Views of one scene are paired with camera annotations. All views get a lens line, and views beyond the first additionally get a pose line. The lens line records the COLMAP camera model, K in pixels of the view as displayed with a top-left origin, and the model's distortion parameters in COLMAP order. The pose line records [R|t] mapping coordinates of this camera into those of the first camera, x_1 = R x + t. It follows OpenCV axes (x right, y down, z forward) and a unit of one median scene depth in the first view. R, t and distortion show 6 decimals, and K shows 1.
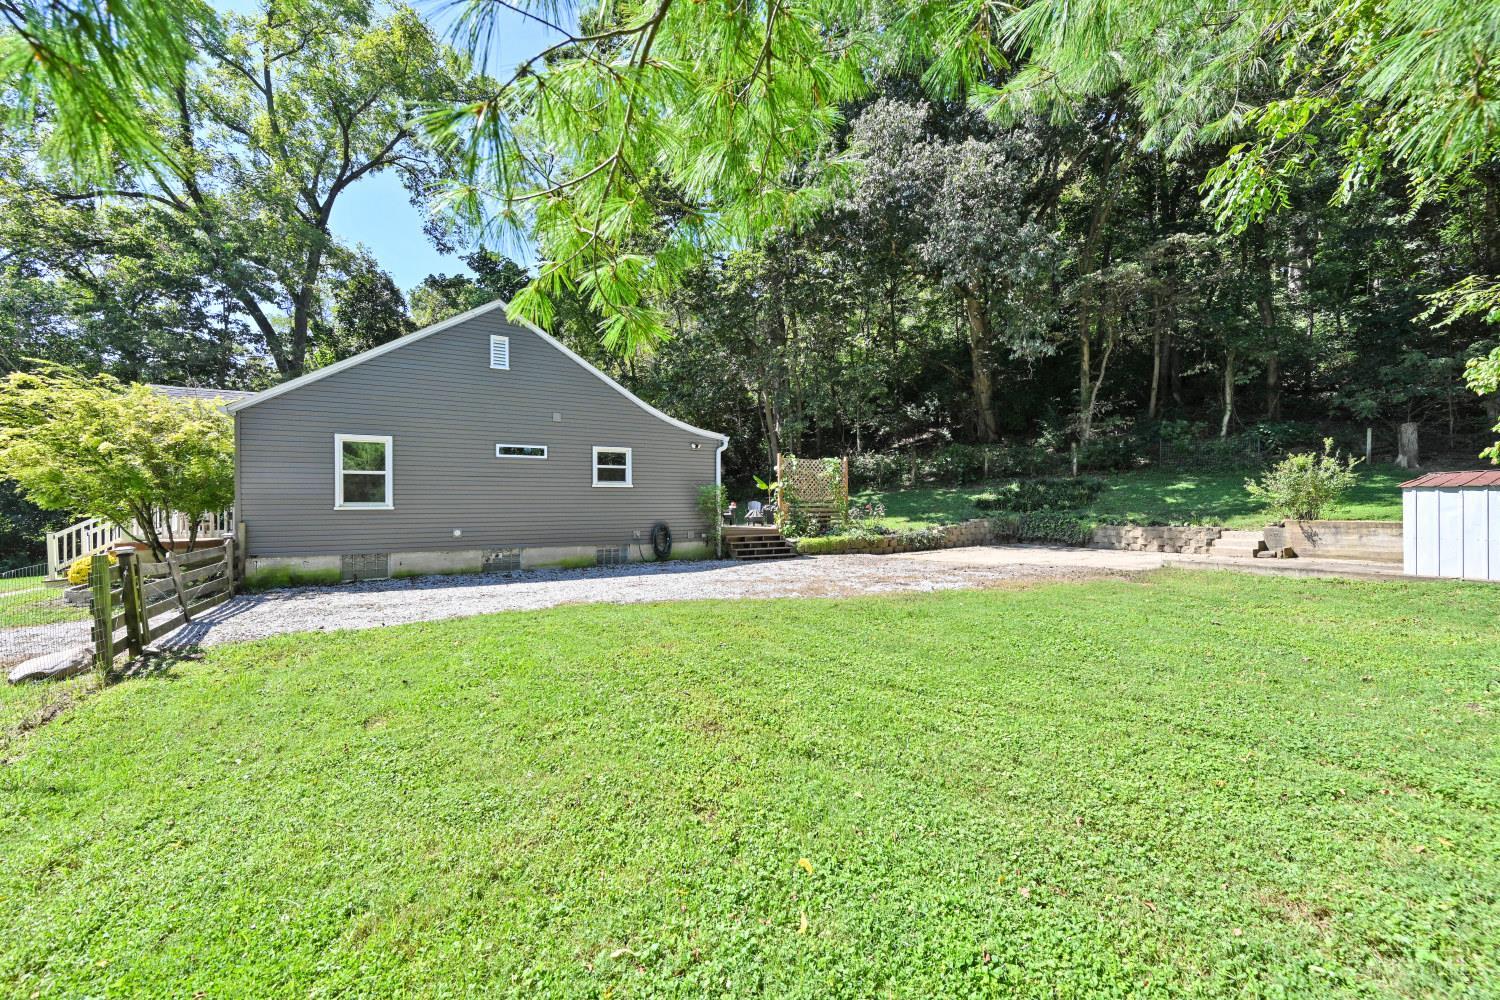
lens RADIAL K [[582.9, 0, 750.0], [0, 582.9, 500.0], [0, 0, 1]] dist [0.000444, 0.000050]
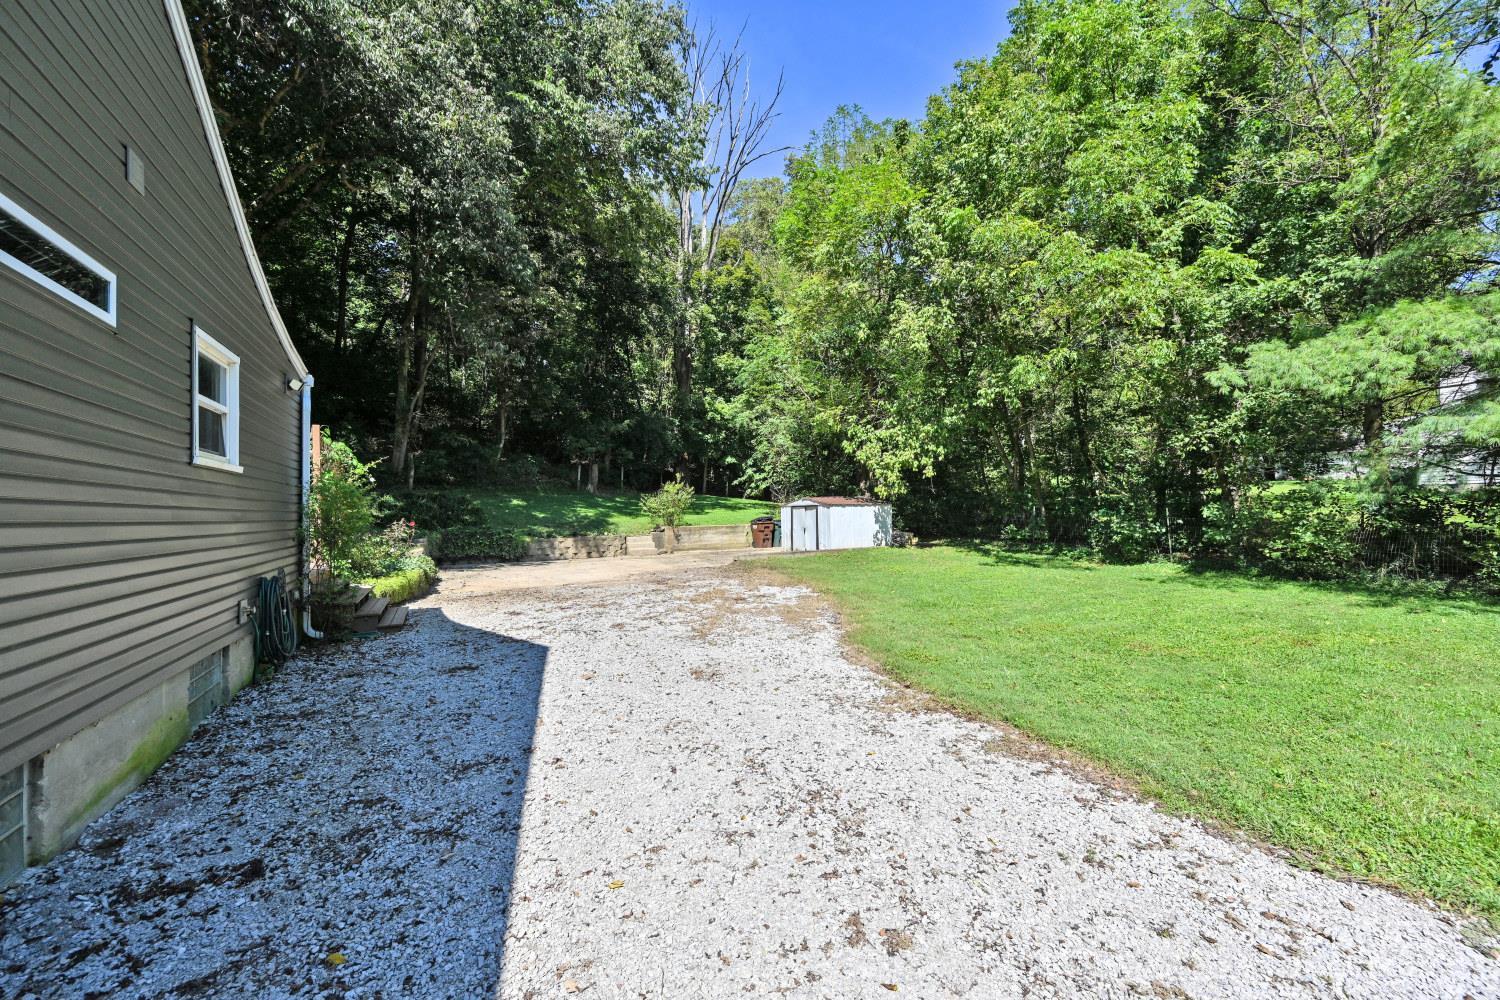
lens RADIAL K [[597.0, 0, 720.2], [0, 597.0, 505.2], [0, 0, 1]] dist [0.000132, -0.000010]
pose [[0.116847, 0.016299, 0.993016, -0.402283], [0.015566, 0.999712, -0.018241, 0.009946], [-0.993028, 0.017589, 0.116560, 0.565118]]
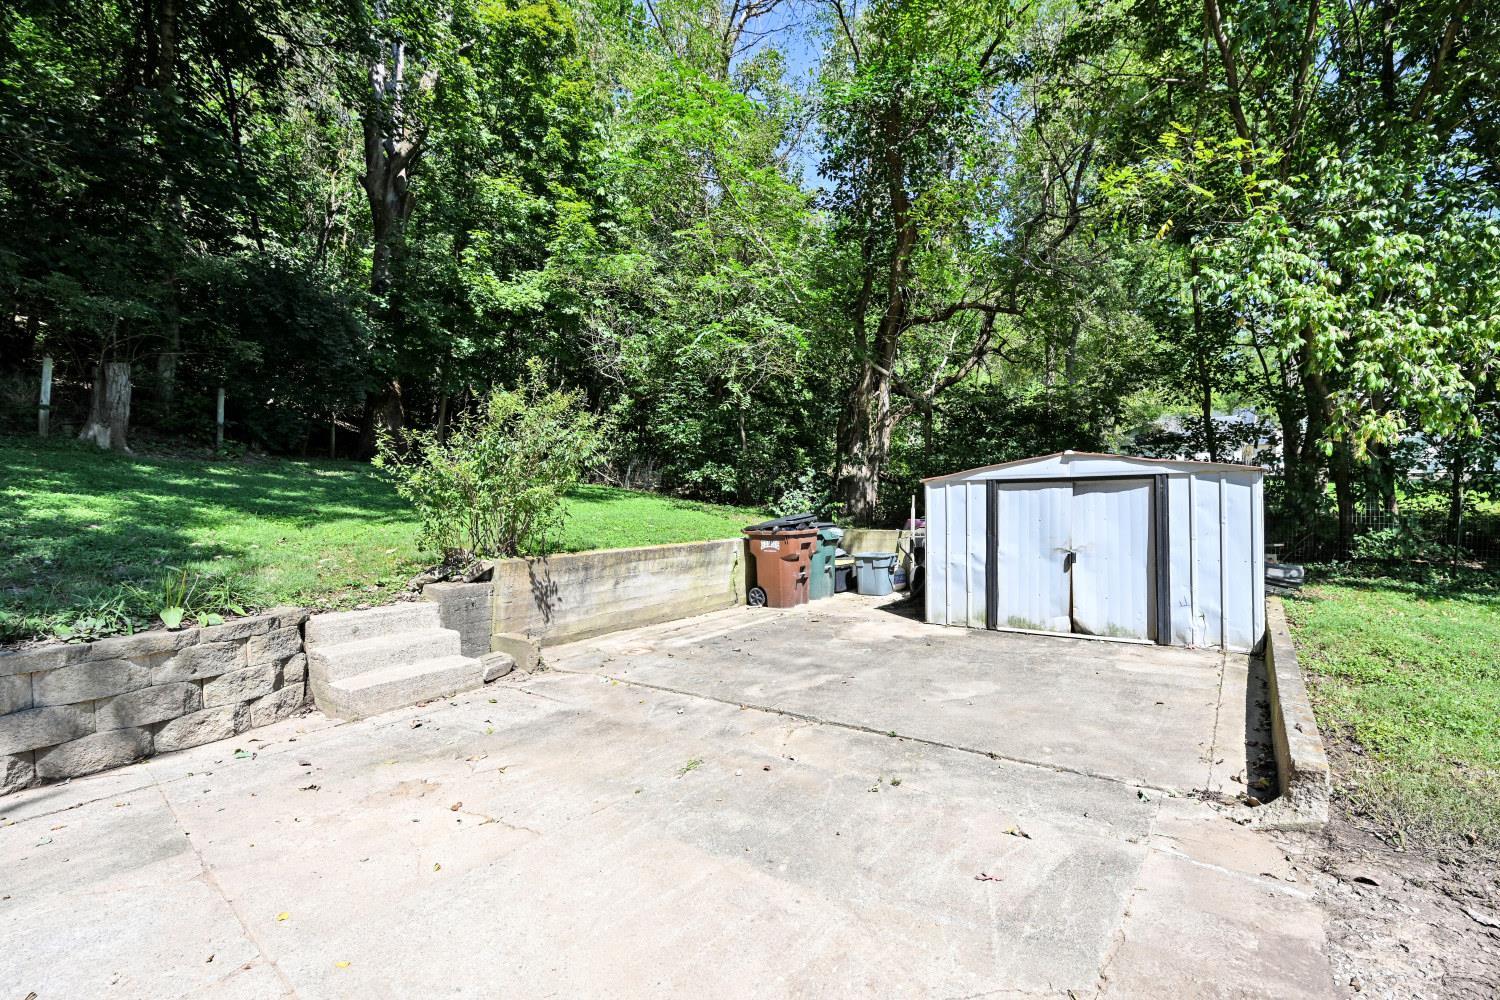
lens RADIAL K [[677.4, 0, 819.7], [0, 677.4, 498.7], [0, 0, 1]] dist [-0.000427, -0.000245]
pose [[-0.453905, 0.016911, 0.890889, 0.378496], [0.021958, 0.999729, -0.007790, 0.004895], [-0.890779, 0.016026, -0.454153, 0.818039]]
